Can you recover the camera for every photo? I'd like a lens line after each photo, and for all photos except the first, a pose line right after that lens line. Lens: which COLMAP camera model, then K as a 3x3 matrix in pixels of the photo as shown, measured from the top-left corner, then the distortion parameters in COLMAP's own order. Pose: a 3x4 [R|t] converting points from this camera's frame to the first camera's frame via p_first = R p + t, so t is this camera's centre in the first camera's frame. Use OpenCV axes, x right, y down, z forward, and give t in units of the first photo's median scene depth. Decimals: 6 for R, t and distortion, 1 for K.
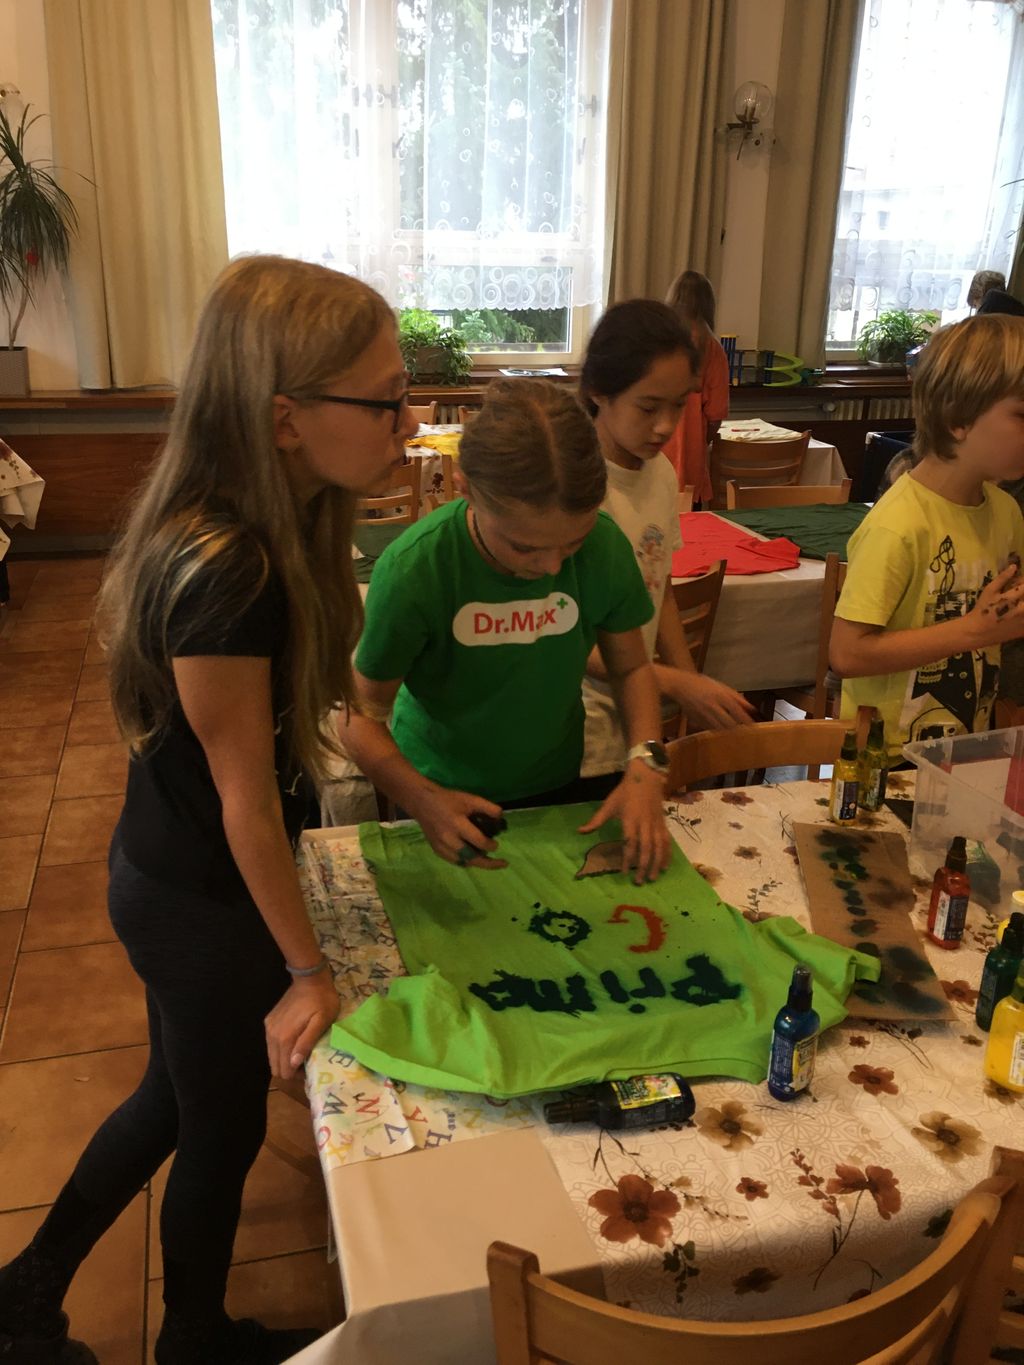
lens RADIAL K [[1150.6, 0, 511.2], [0, 1150.6, 678.1], [0, 0, 1]] dist [0.078312, -0.097613]
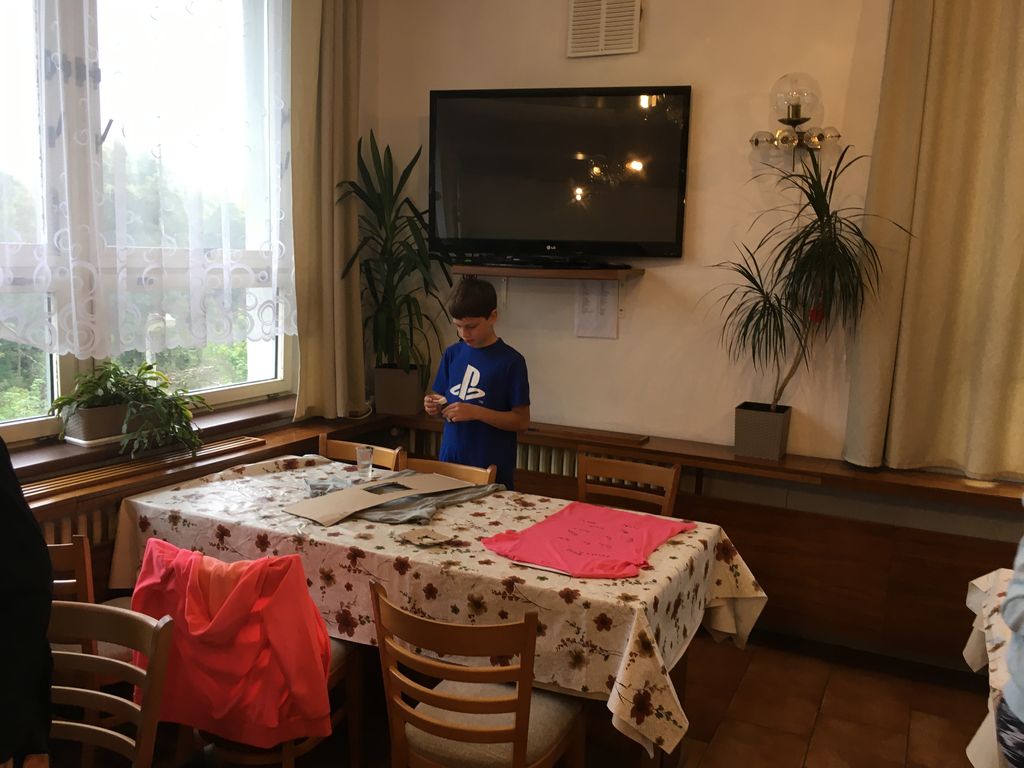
lens RADIAL K [[863.1, 0, 516.0], [0, 863.1, 384.6], [0, 0, 1]] dist [0.078312, -0.097613]
pose [[0.750163, 0.104553, -0.652935, -0.153443], [-0.248255, 0.959721, -0.131545, -0.172015], [0.612882, 0.260775, 0.745903, 0.401483]]
